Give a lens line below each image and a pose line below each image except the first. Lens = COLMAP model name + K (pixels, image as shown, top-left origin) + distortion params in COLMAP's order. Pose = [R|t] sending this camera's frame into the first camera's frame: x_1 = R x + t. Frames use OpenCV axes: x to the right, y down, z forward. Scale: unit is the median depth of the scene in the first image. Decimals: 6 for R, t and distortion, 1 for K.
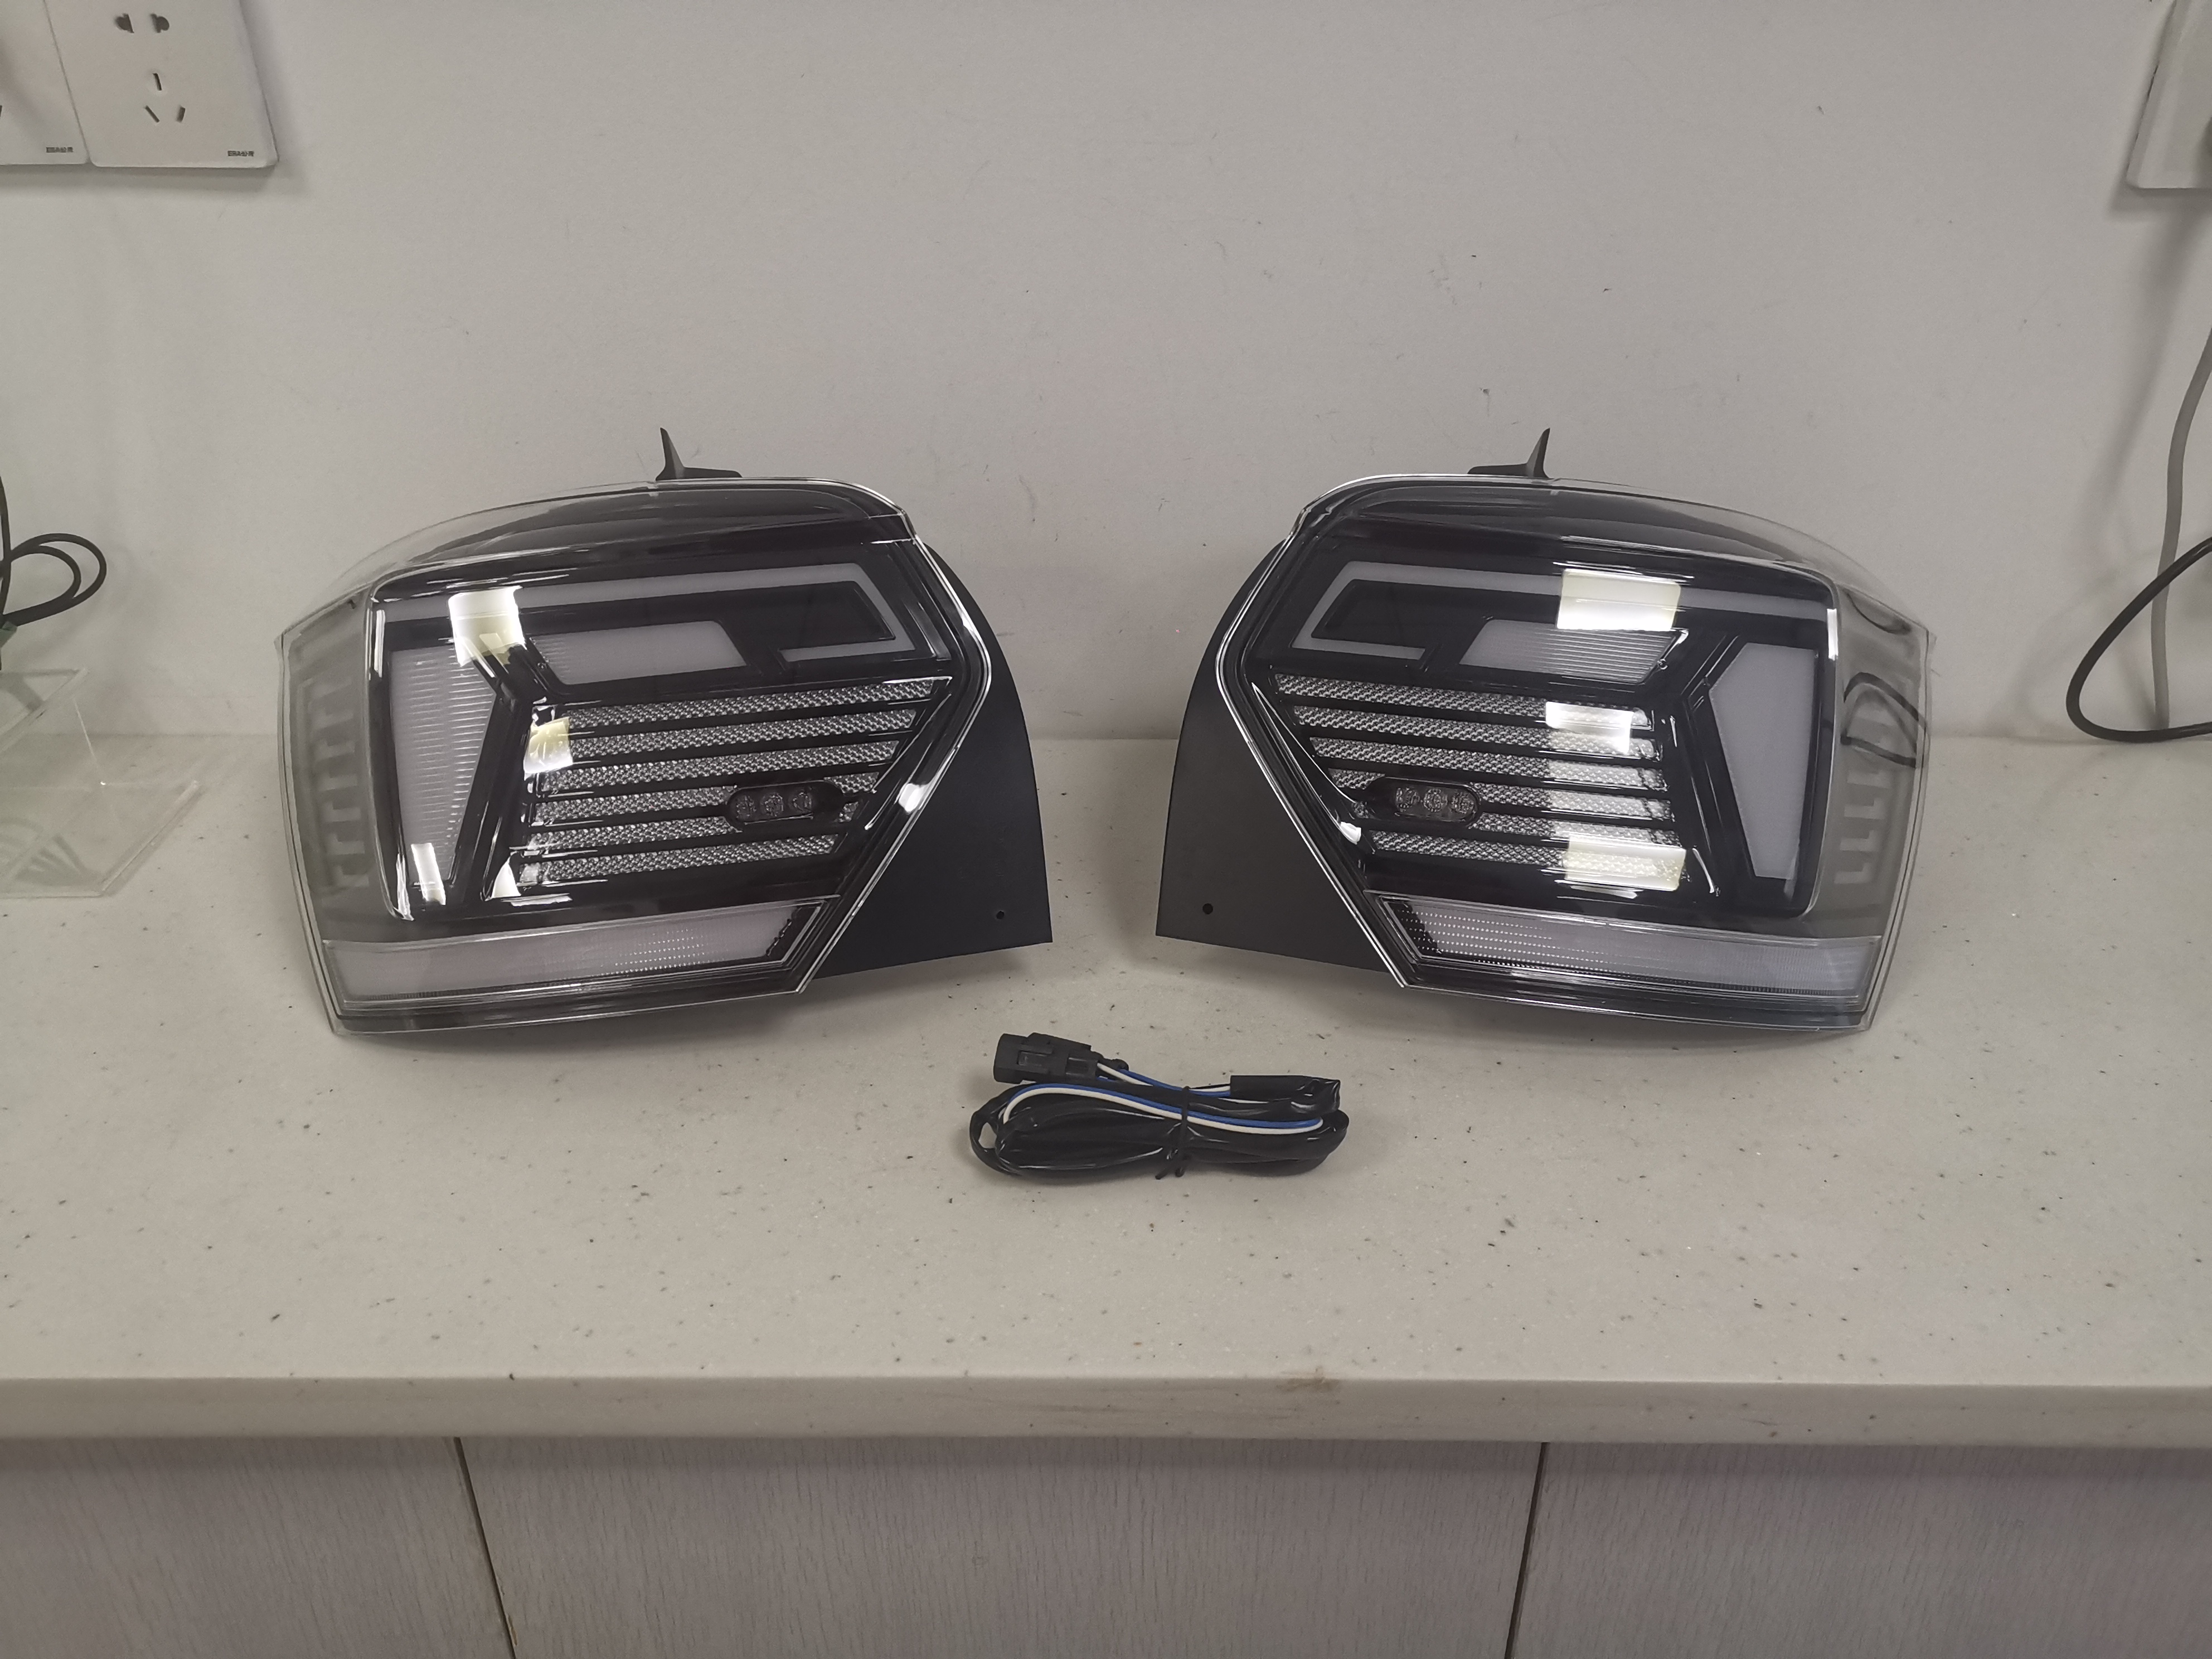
lens RADIAL K [[1731.7, 0, 1111.8], [0, 1731.7, 830.7], [0, 0, 1]] dist [0.016879, -0.011989]
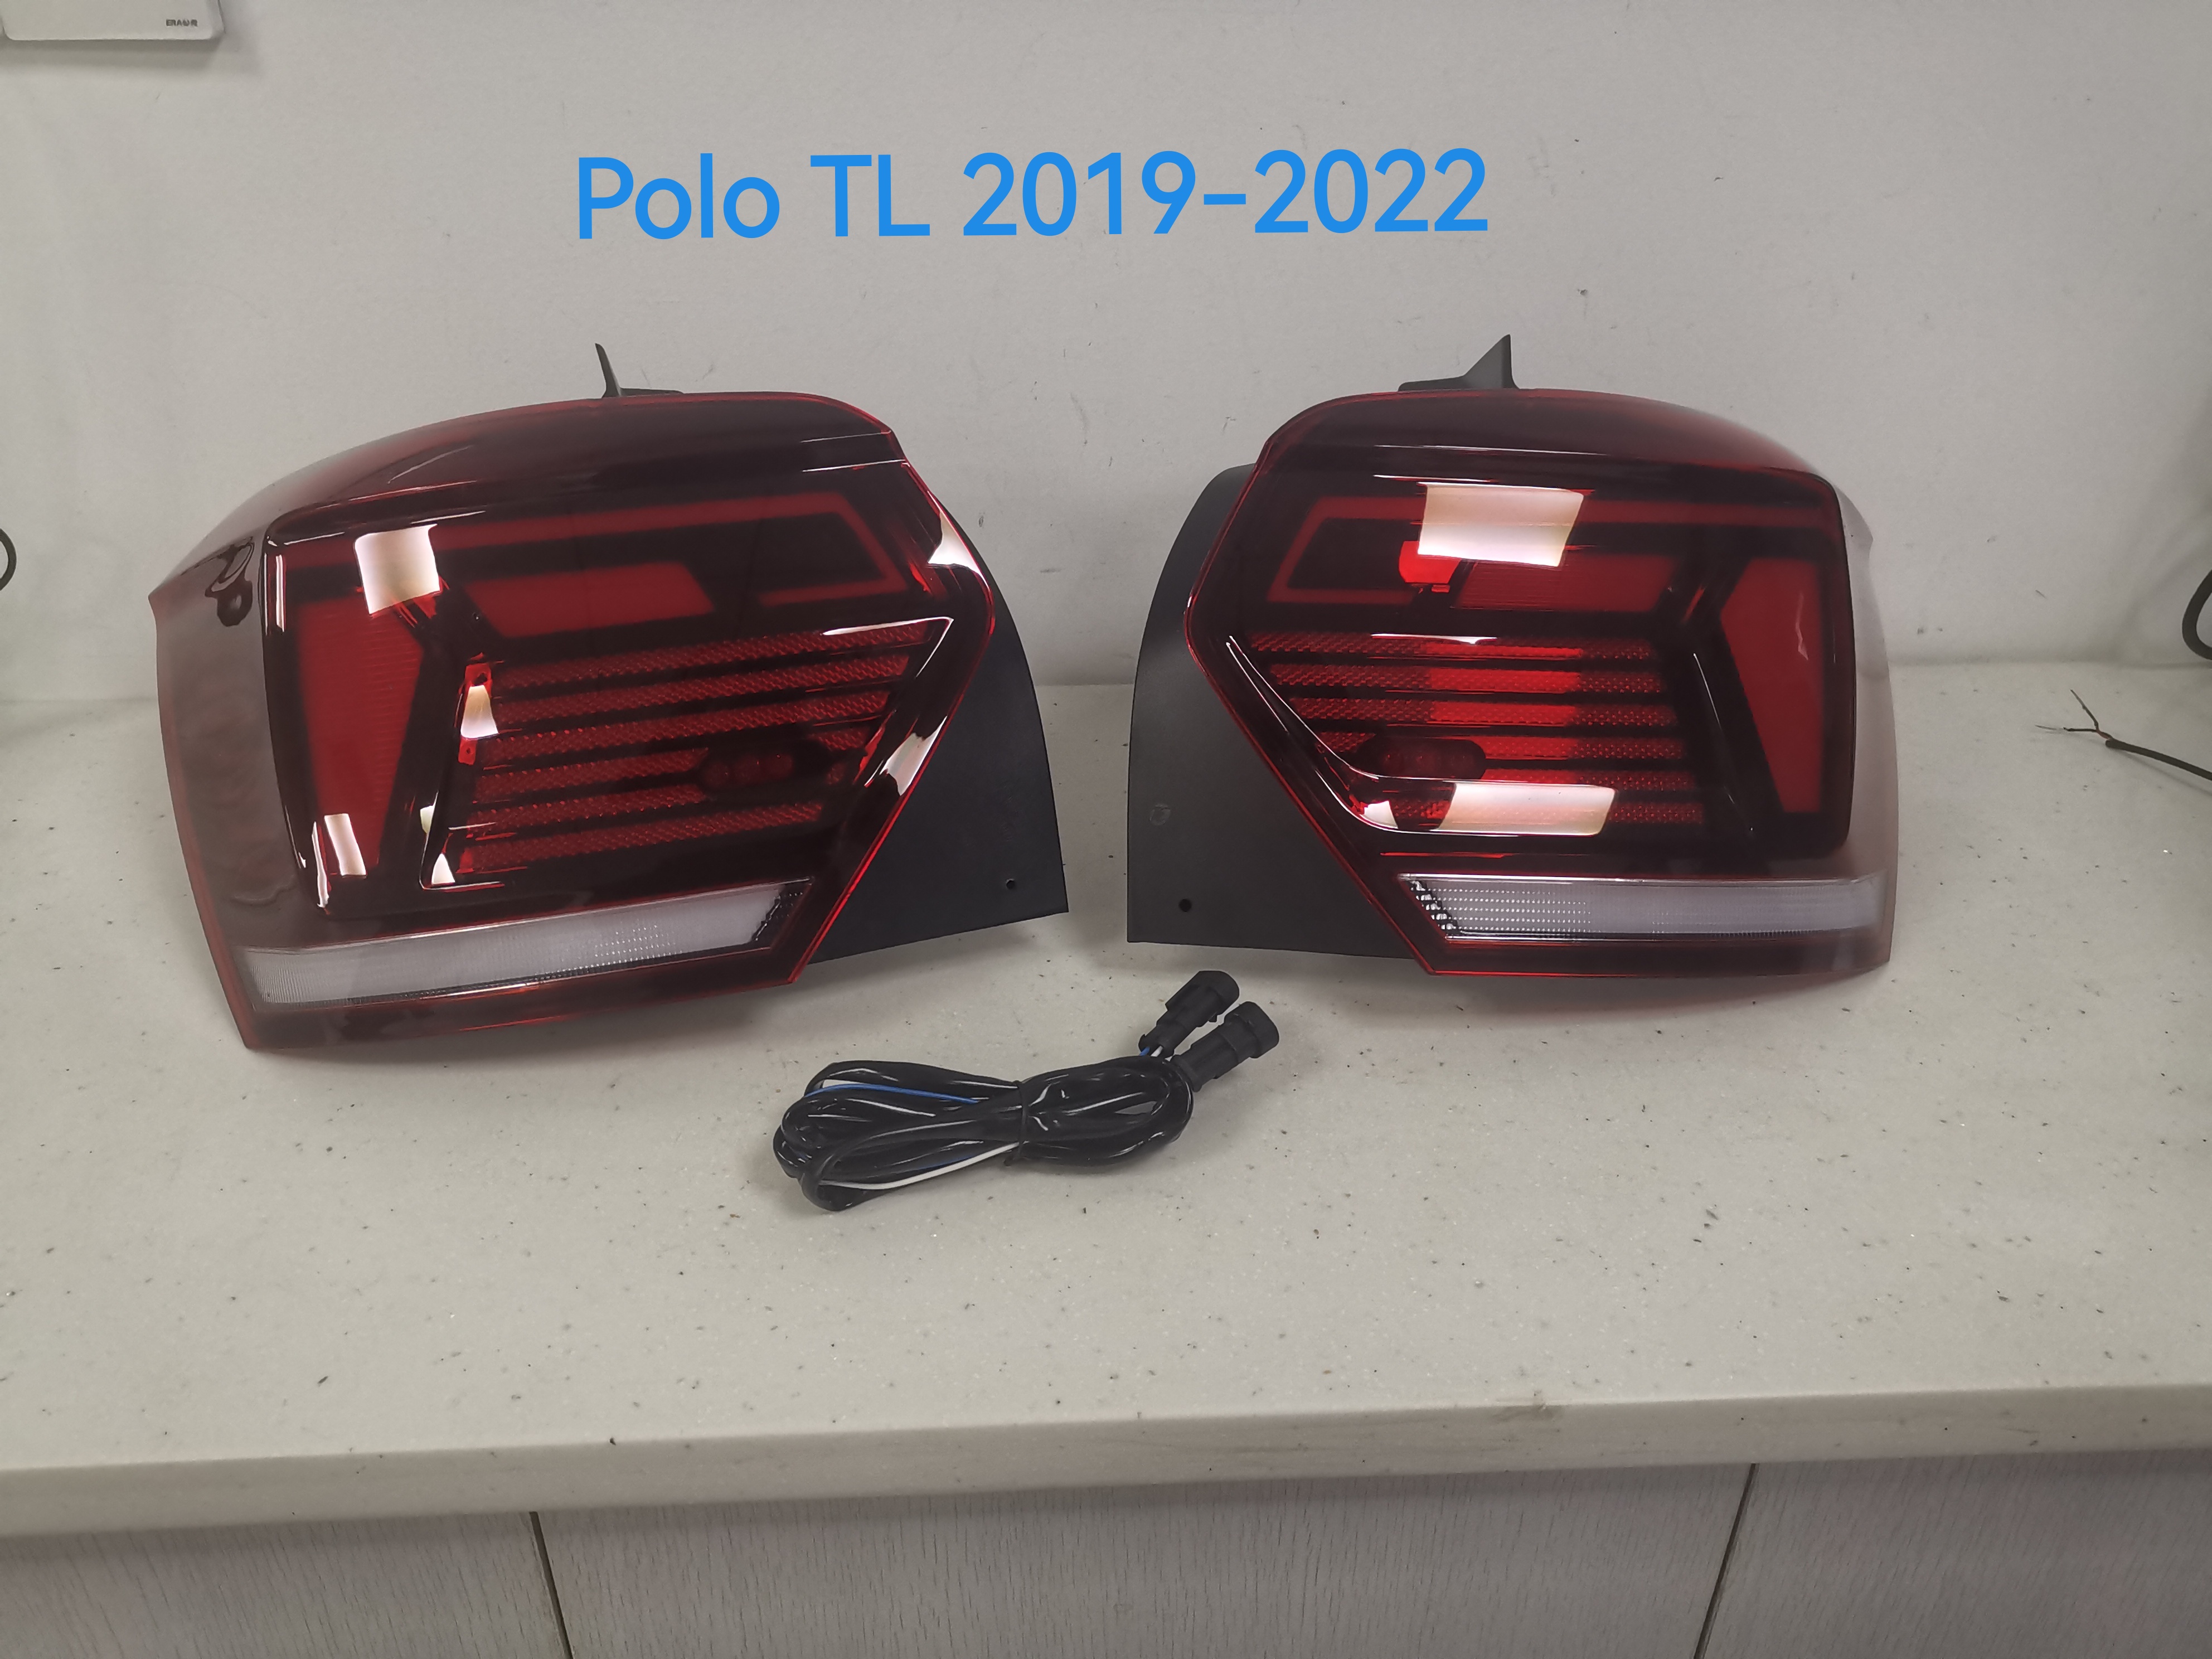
lens RADIAL K [[1731.7, 0, 1103.1], [0, 1731.7, 846.2], [0, 0, 1]] dist [0.016879, -0.011989]
pose [[0.998351, -0.025956, 0.051207, -0.122005], [0.023933, 0.998923, 0.039742, -0.007080], [-0.052184, -0.038450, 0.997897, 0.123776]]
